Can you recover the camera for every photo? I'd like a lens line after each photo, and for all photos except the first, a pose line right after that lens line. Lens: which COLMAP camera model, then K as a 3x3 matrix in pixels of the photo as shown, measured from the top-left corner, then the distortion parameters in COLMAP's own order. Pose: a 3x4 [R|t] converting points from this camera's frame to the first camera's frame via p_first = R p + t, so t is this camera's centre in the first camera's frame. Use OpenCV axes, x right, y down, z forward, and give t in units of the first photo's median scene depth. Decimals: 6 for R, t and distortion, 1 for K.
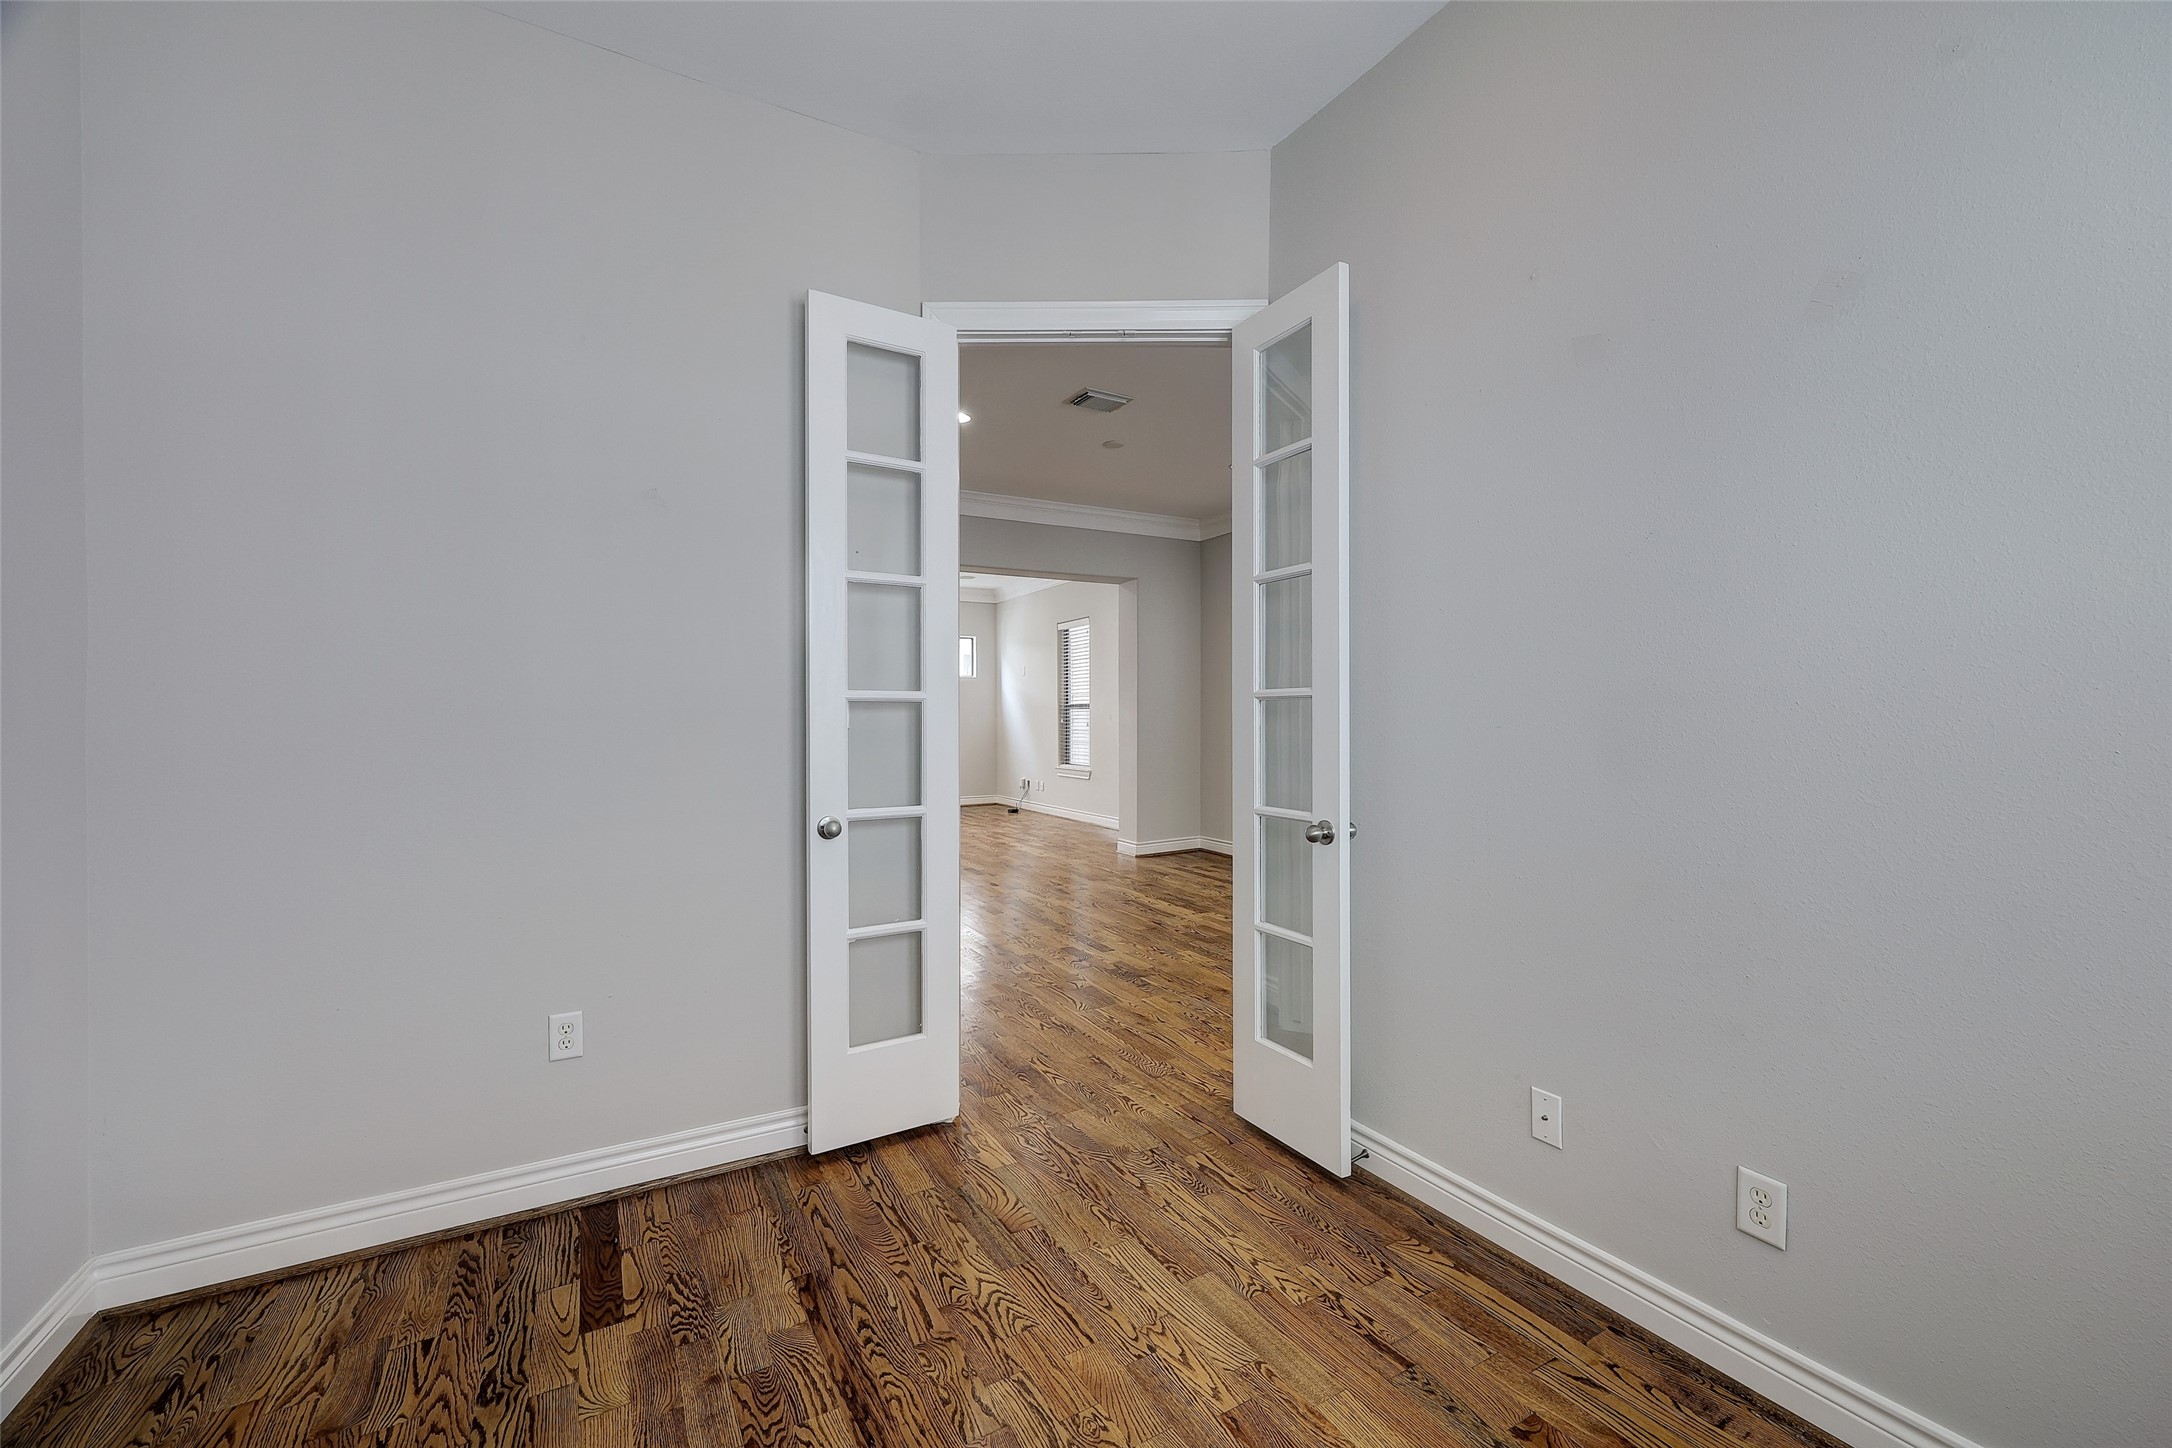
lens RADIAL K [[879.7, 0, 1086.0], [0, 879.7, 724.0], [0, 0, 1]] dist [0.004096, -0.000333]
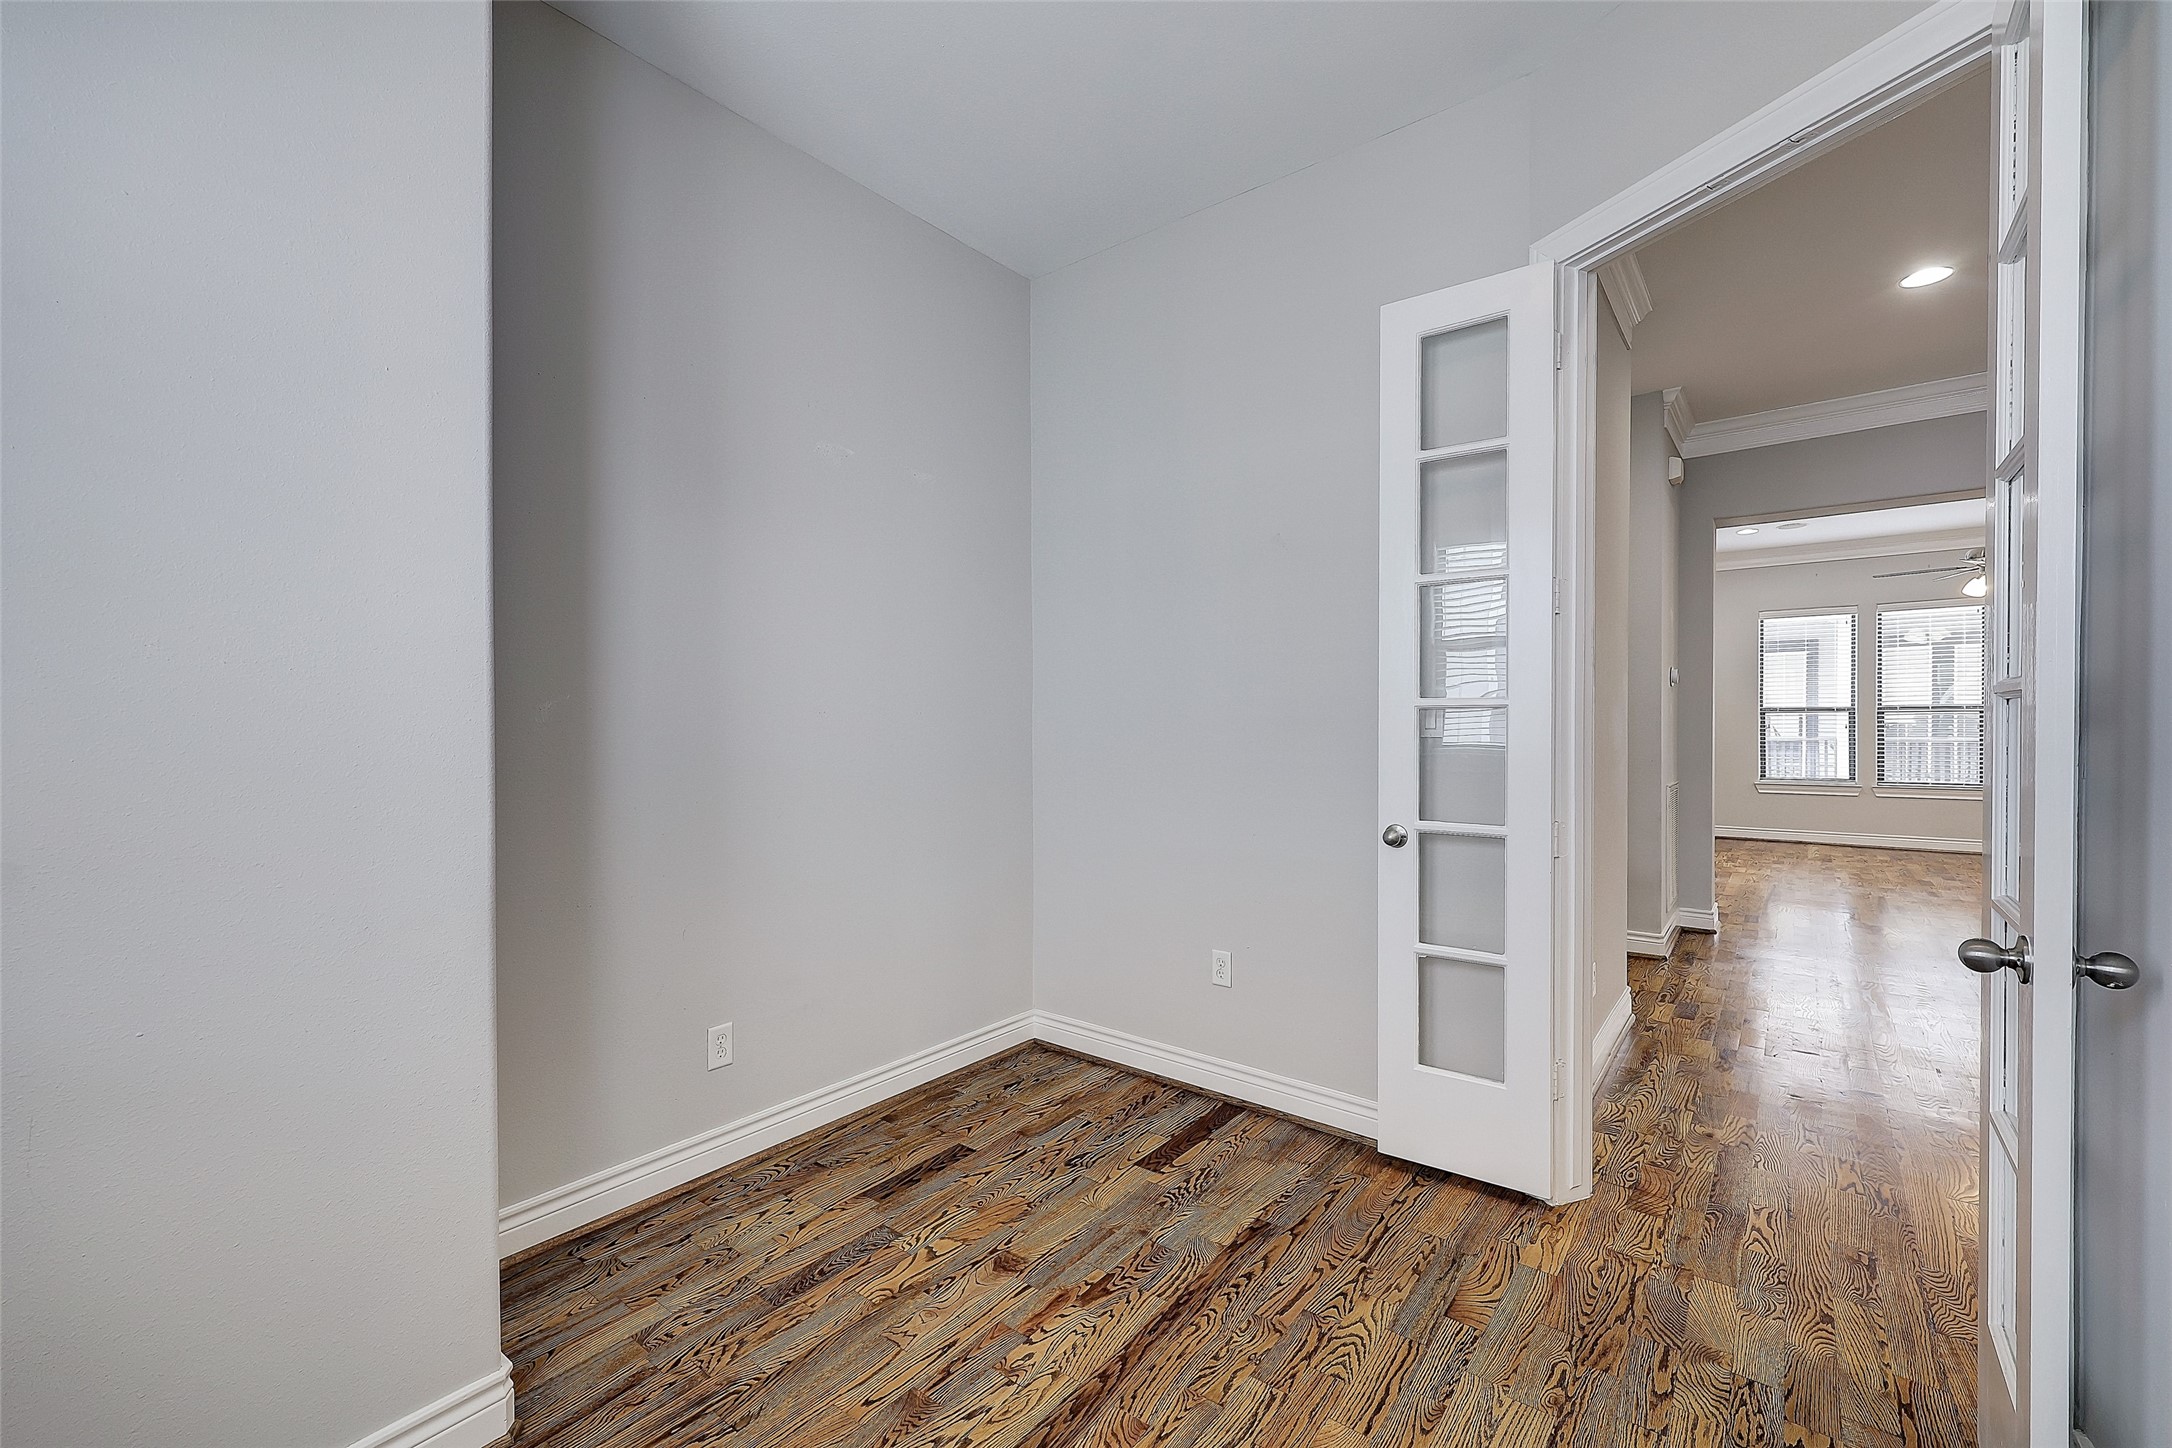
lens RADIAL K [[879.7, 0, 1042.2], [0, 879.7, 730.6], [0, 0, 1]] dist [0.004096, -0.000333]
pose [[0.350244, 0.007589, -0.936628, 0.614913], [0.000167, 0.999967, 0.008165, -0.012858], [0.936659, -0.003016, 0.350231, 0.328812]]
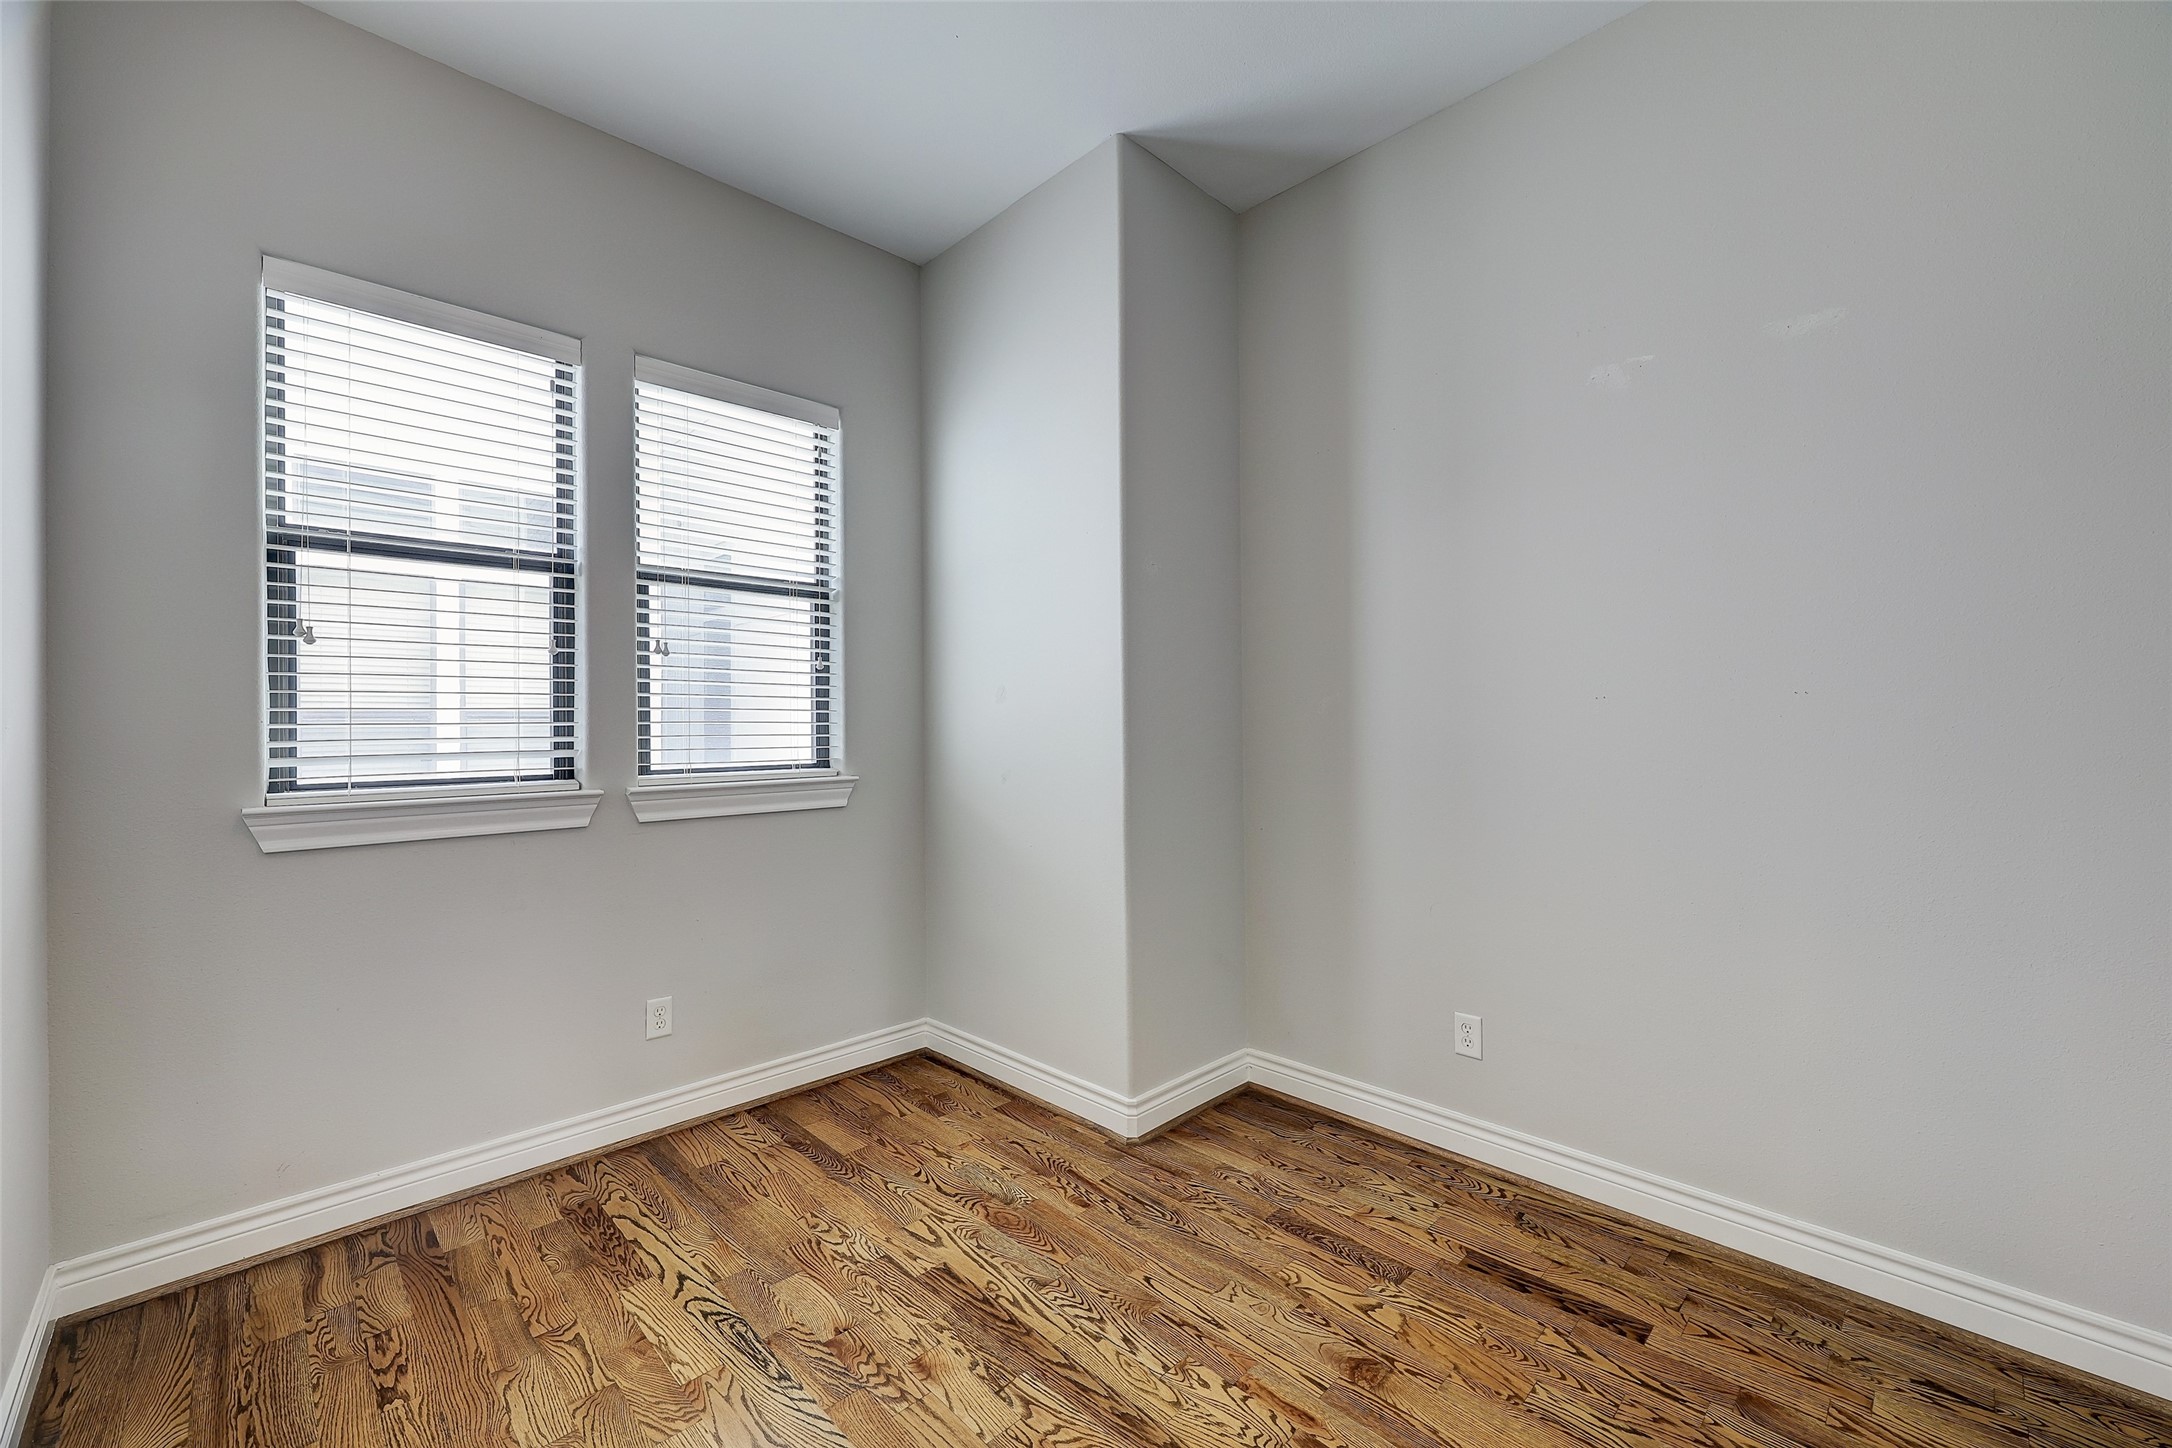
lens RADIAL K [[879.7, 0, 1094.4], [0, 879.7, 724.0], [0, 0, 1]] dist [0.004096, -0.000333]
pose [[-0.963930, 0.008725, -0.266011, 0.134275], [0.007374, 0.999954, 0.006078, 0.013251], [0.266052, 0.003897, -0.963951, 1.284006]]
